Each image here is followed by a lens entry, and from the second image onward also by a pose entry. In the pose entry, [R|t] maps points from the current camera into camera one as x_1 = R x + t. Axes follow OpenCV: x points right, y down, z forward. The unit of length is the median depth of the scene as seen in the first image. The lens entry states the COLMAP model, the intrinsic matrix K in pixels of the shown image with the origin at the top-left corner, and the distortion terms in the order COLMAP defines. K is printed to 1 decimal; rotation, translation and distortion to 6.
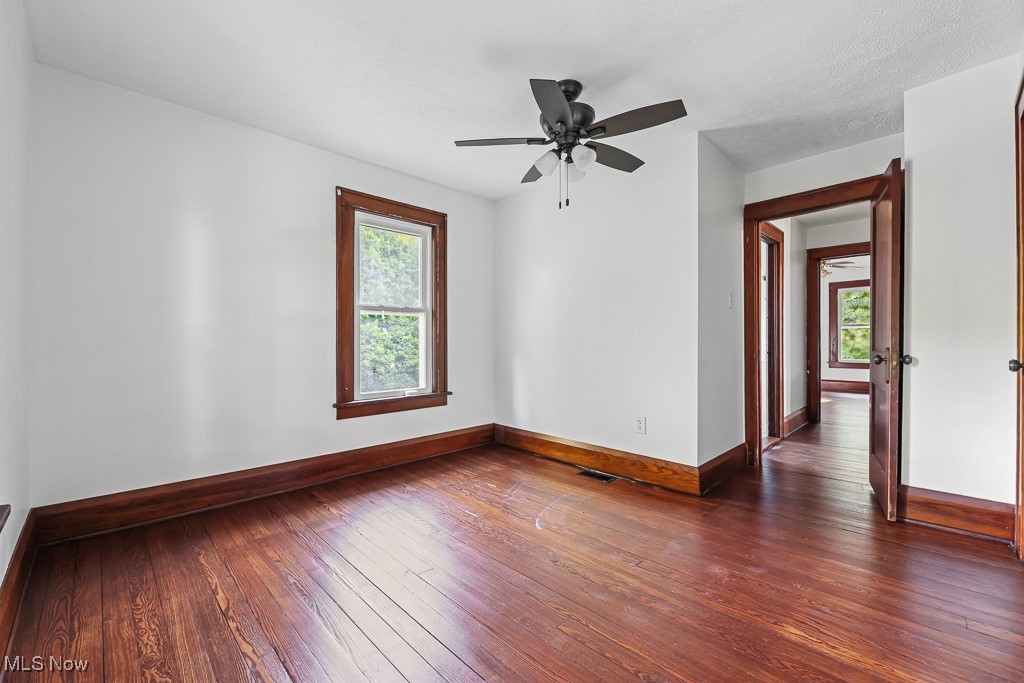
lens RADIAL K [[428.3, 0, 507.8], [0, 428.3, 344.5], [0, 0, 1]] dist [0.000059, -0.000386]
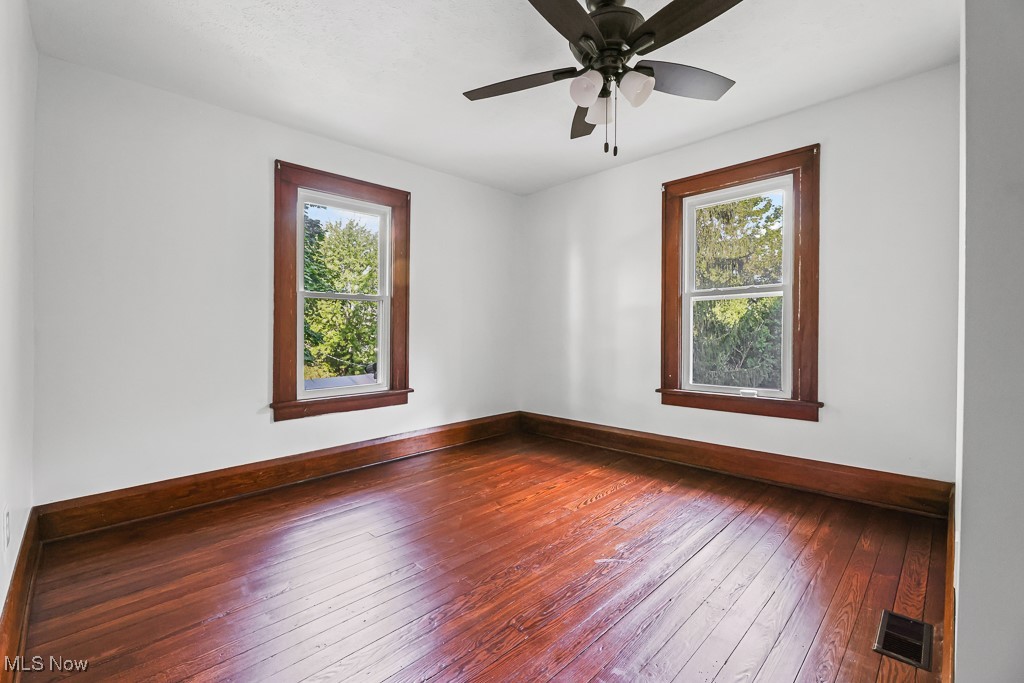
lens RADIAL K [[428.3, 0, 513.1], [0, 428.3, 336.4], [0, 0, 1]] dist [0.000059, -0.000386]
pose [[0.014916, 0.013922, -0.999792, 0.654075], [0.001990, 0.999901, 0.013953, -0.008367], [0.999887, -0.002198, 0.014886, 0.613256]]
